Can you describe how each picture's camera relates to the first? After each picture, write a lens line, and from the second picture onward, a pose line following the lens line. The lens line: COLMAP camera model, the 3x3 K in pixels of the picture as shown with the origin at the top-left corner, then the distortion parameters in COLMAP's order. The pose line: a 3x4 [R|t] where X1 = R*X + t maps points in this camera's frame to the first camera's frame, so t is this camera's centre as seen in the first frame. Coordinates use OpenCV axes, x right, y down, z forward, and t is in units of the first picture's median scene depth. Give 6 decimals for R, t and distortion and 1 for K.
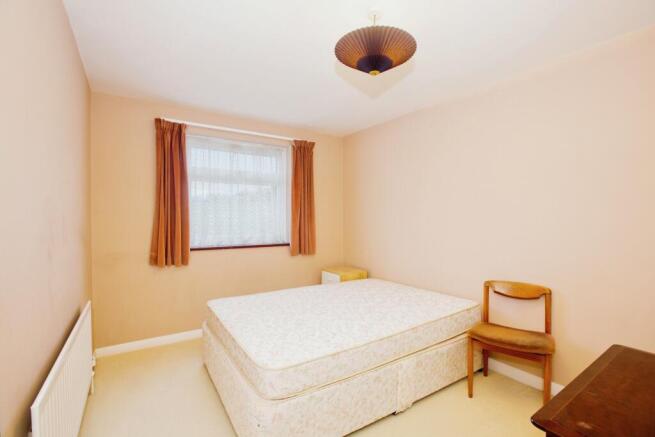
lens RADIAL K [[299.9, 0, 321.0], [0, 299.9, 219.2], [0, 0, 1]] dist [-0.019462, 0.001323]
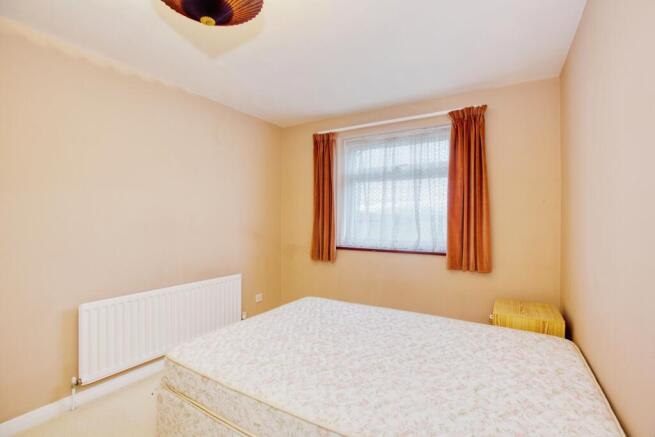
lens RADIAL K [[299.9, 0, 322.6], [0, 299.9, 218.1], [0, 0, 1]] dist [-0.019462, 0.001323]
pose [[0.435455, -0.001196, -0.900210, 0.474251], [-0.002754, 0.999993, -0.002661, -0.002403], [0.900206, 0.003637, 0.435448, 0.458170]]
